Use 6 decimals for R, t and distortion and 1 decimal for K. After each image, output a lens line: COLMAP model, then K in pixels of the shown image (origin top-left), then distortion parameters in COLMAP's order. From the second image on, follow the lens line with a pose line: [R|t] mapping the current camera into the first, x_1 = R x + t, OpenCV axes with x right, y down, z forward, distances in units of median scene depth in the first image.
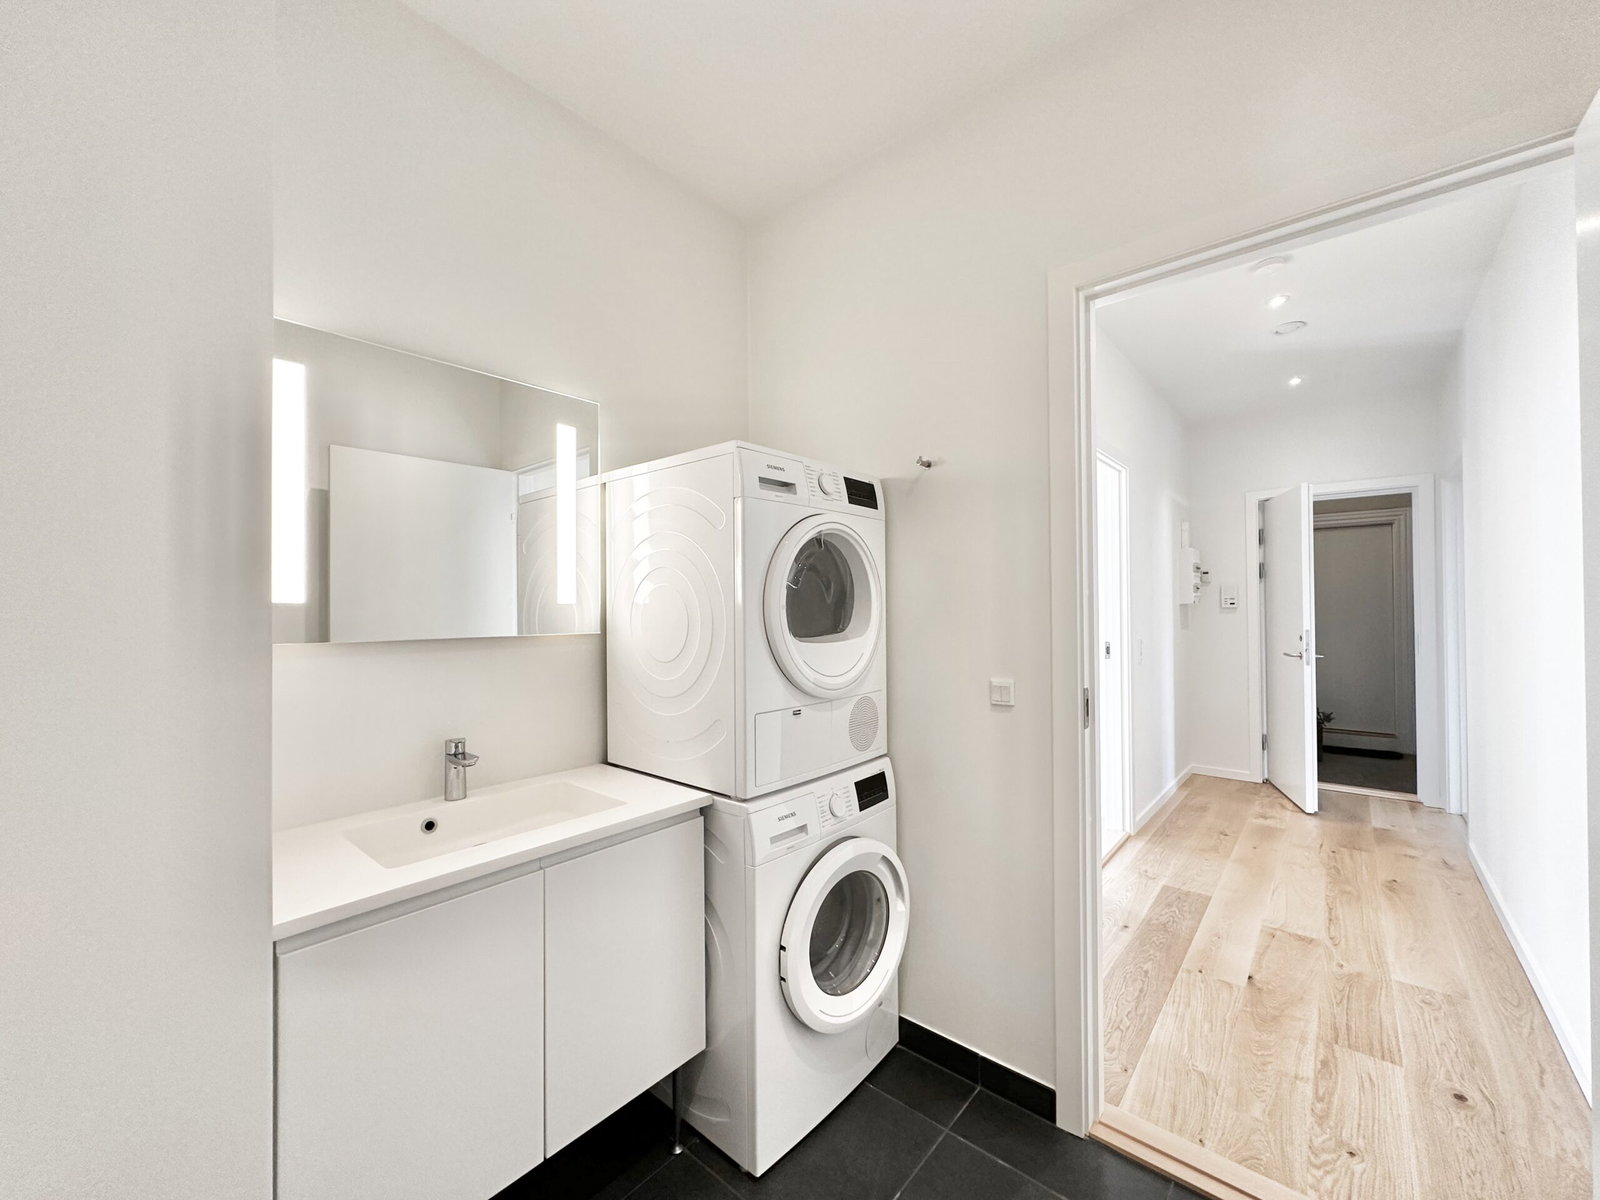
lens RADIAL K [[634.1, 0, 800.0], [0, 634.1, 600.0], [0, 0, 1]] dist [-0.006533, 0.000181]
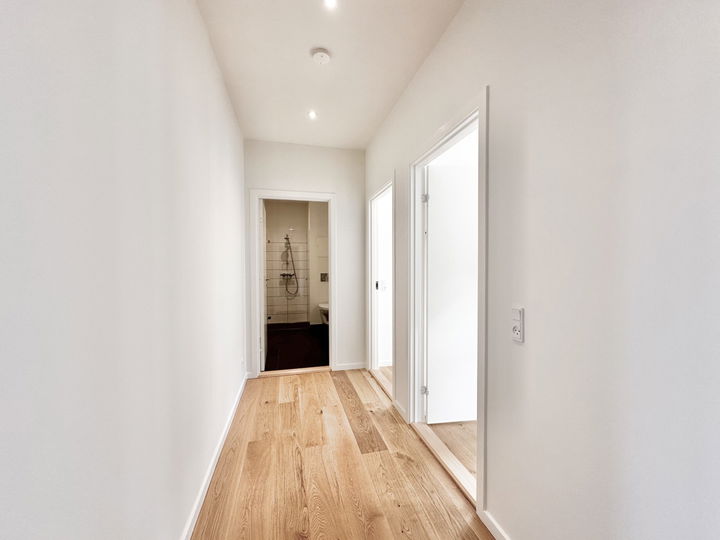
lens RADIAL K [[285.3, 0, 360.0], [0, 285.3, 270.0], [0, 0, 1]] dist [-0.006533, 0.000181]
pose [[-0.575348, 0.023184, -0.817580, 2.165659], [0.018972, 0.999708, 0.014998, 0.023205], [0.817689, -0.006882, -0.575619, 2.501550]]
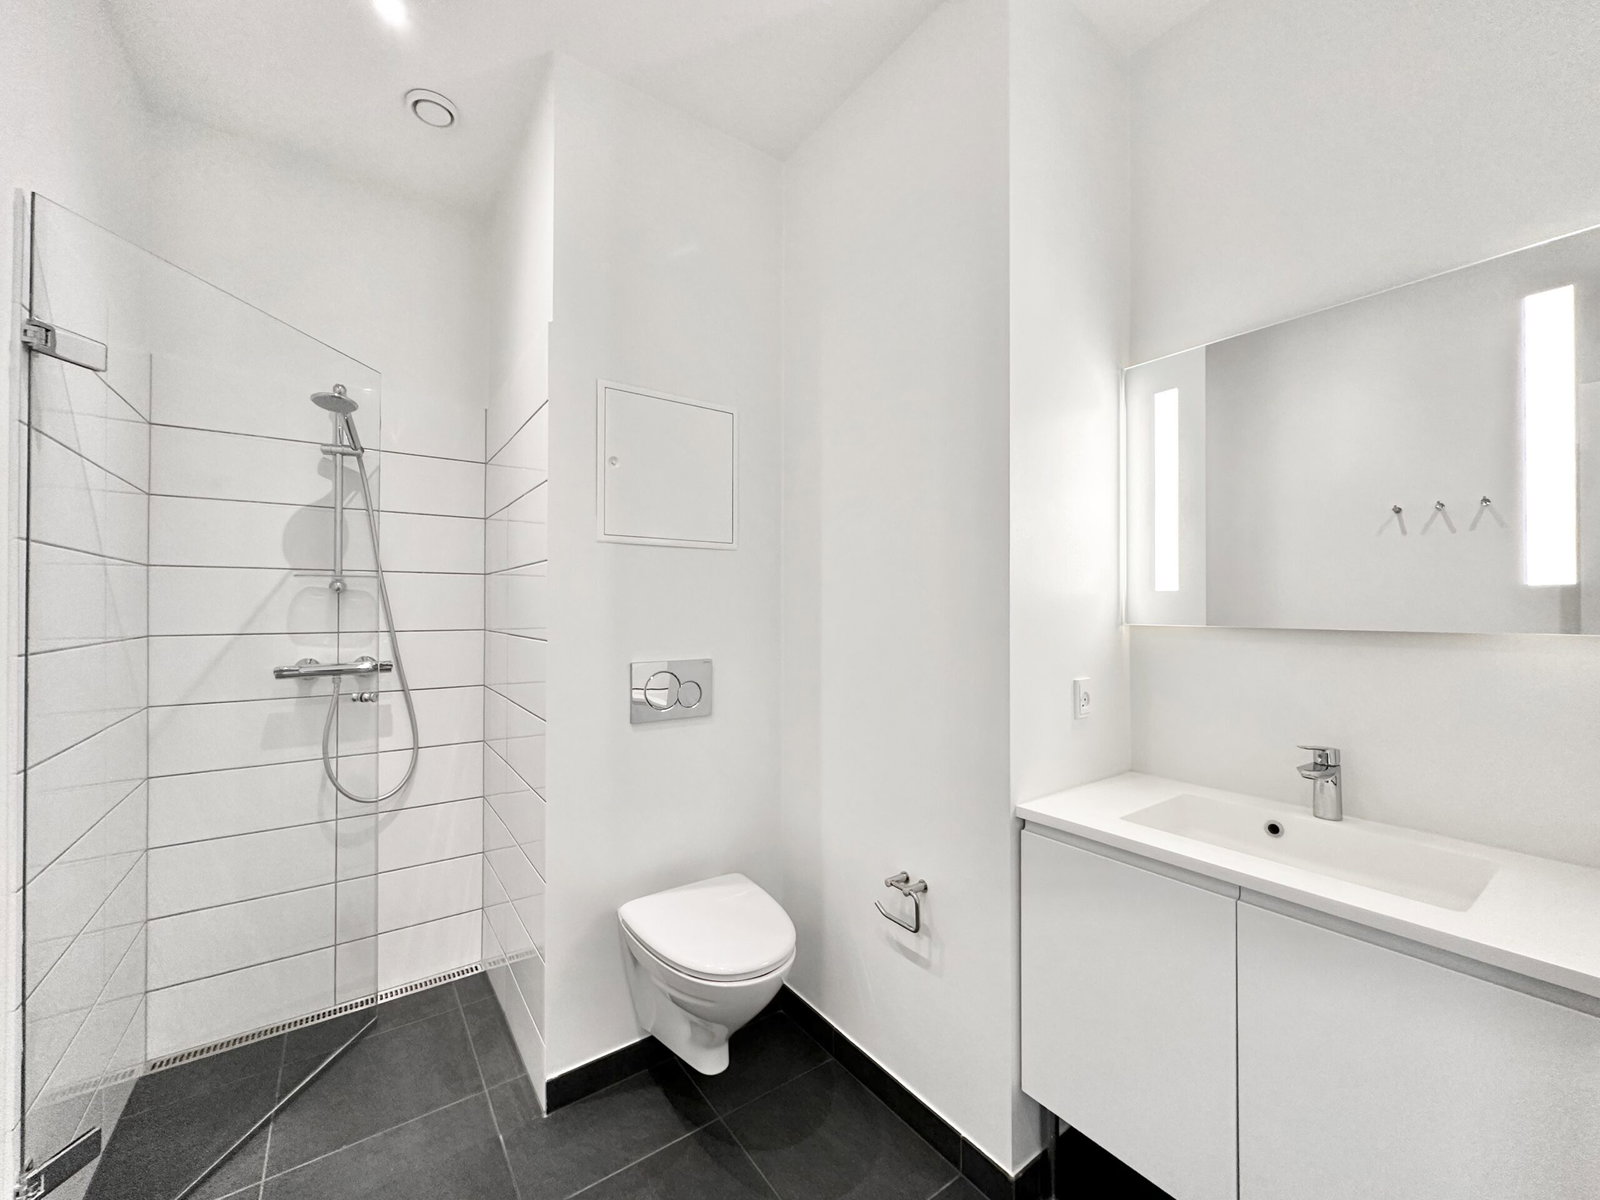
lens RADIAL K [[634.1, 0, 800.0], [0, 634.1, 600.0], [0, 0, 1]] dist [-0.006533, 0.000181]
pose [[-0.233543, -0.000819, -0.972346, 0.373725], [0.015763, 0.999865, -0.004628, 0.011198], [0.972219, -0.016408, -0.233498, 0.425410]]
